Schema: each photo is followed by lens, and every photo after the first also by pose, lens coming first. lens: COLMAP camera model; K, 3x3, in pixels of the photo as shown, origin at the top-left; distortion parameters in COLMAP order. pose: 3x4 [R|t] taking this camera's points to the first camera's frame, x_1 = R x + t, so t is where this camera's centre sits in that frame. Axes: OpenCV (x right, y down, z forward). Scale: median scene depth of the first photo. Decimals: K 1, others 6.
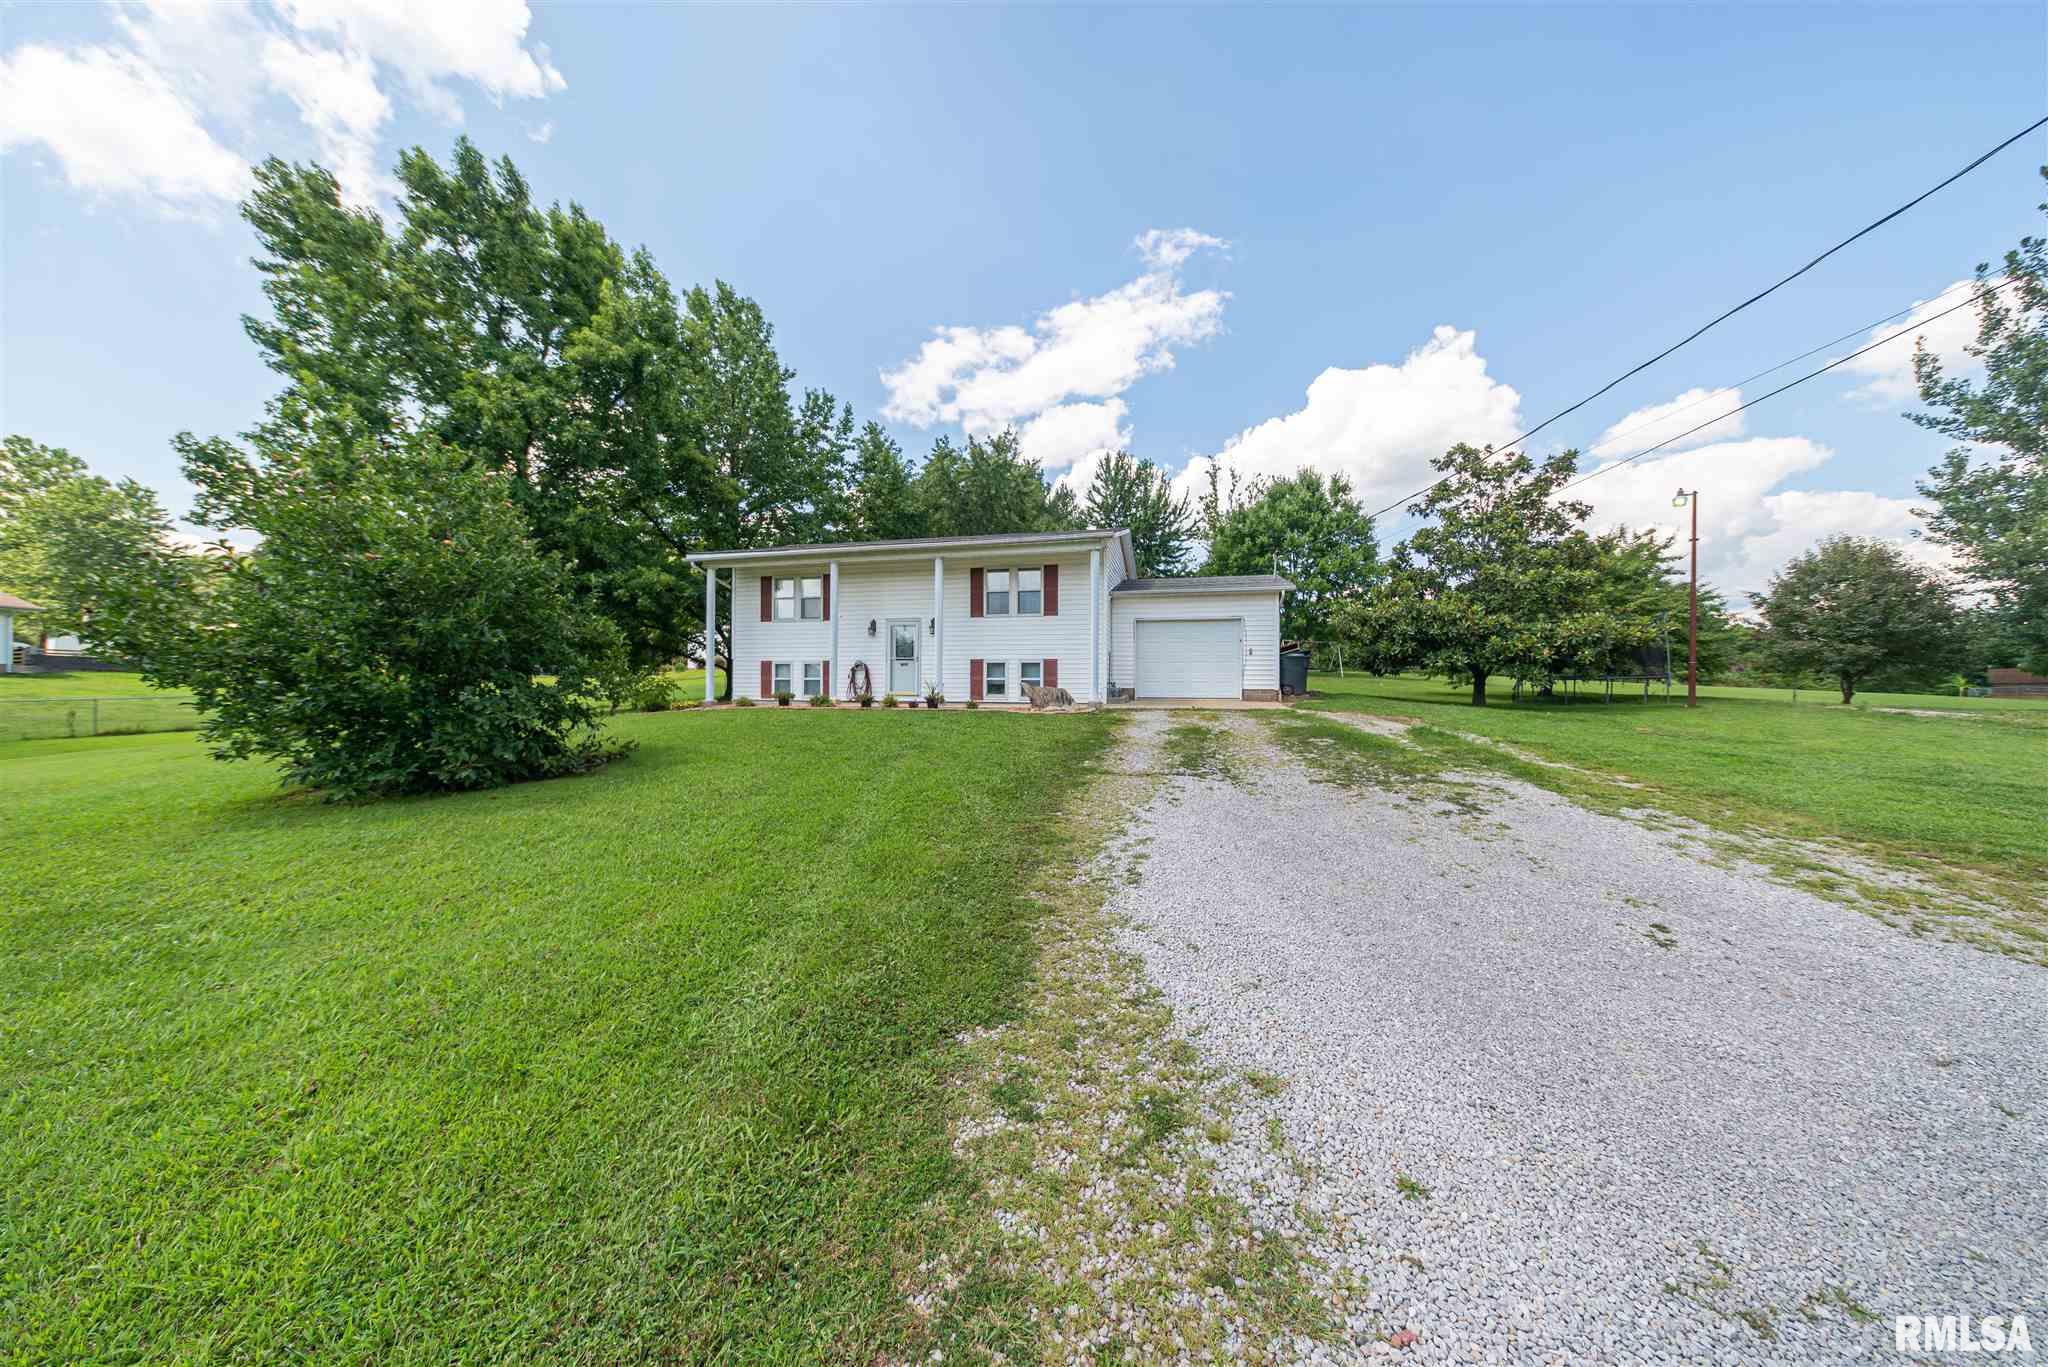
lens RADIAL K [[672.2, 0, 1029.3], [0, 672.2, 678.4], [0, 0, 1]] dist [0.003440, -0.000455]
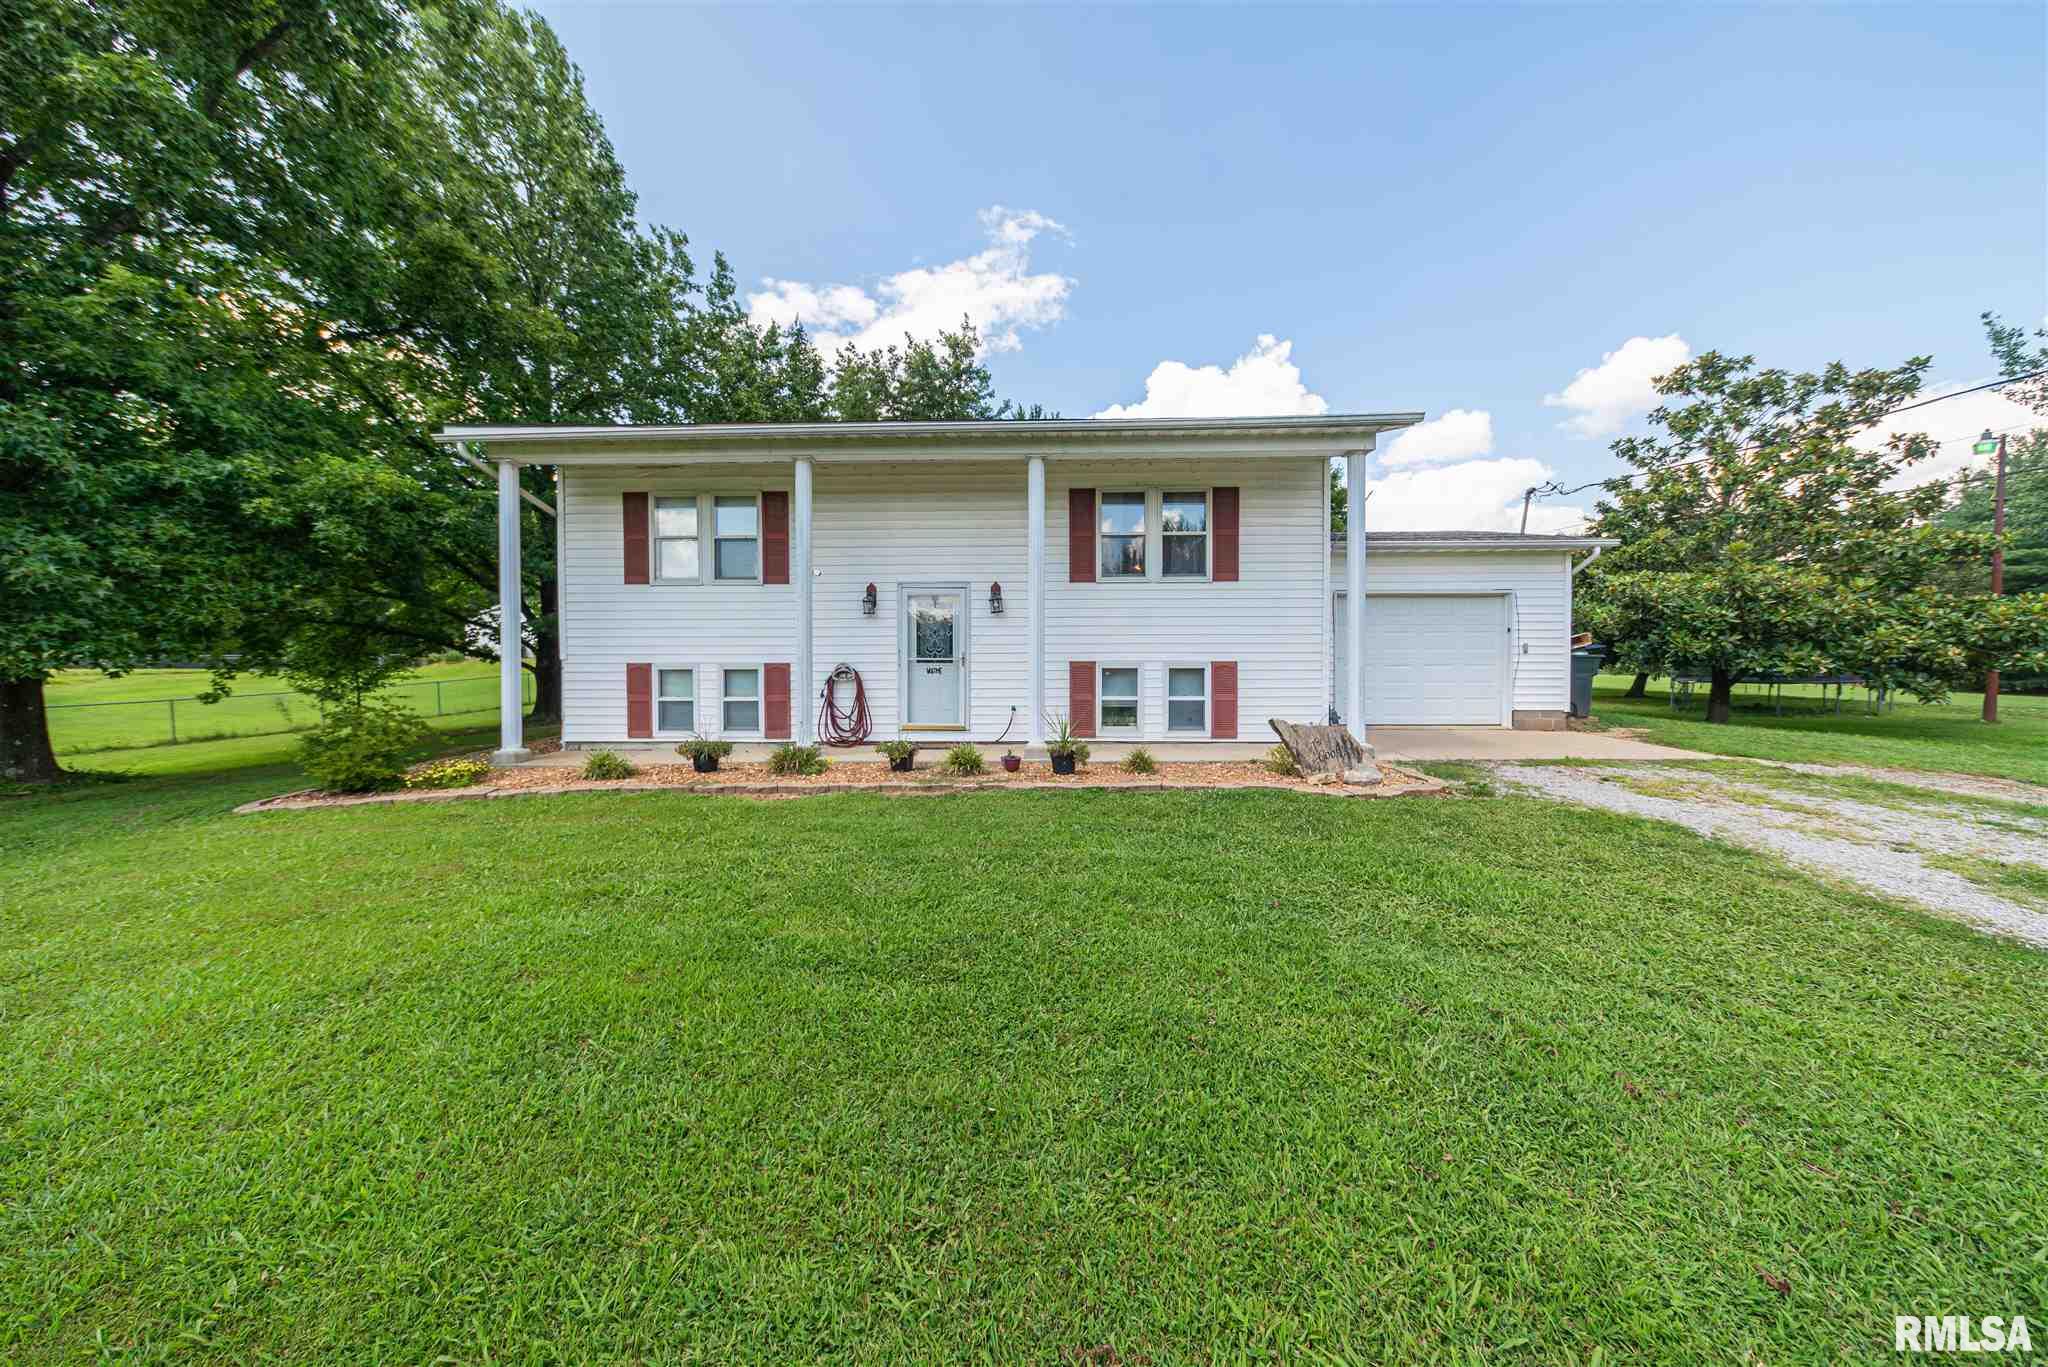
lens RADIAL K [[672.2, 0, 1023.1], [0, 672.2, 685.6], [0, 0, 1]] dist [0.003440, -0.000455]
pose [[0.974758, -0.012280, 0.222924, -0.224720], [0.004634, 0.999384, 0.034792, -0.025642], [-0.223214, -0.032881, 0.974215, 0.448075]]
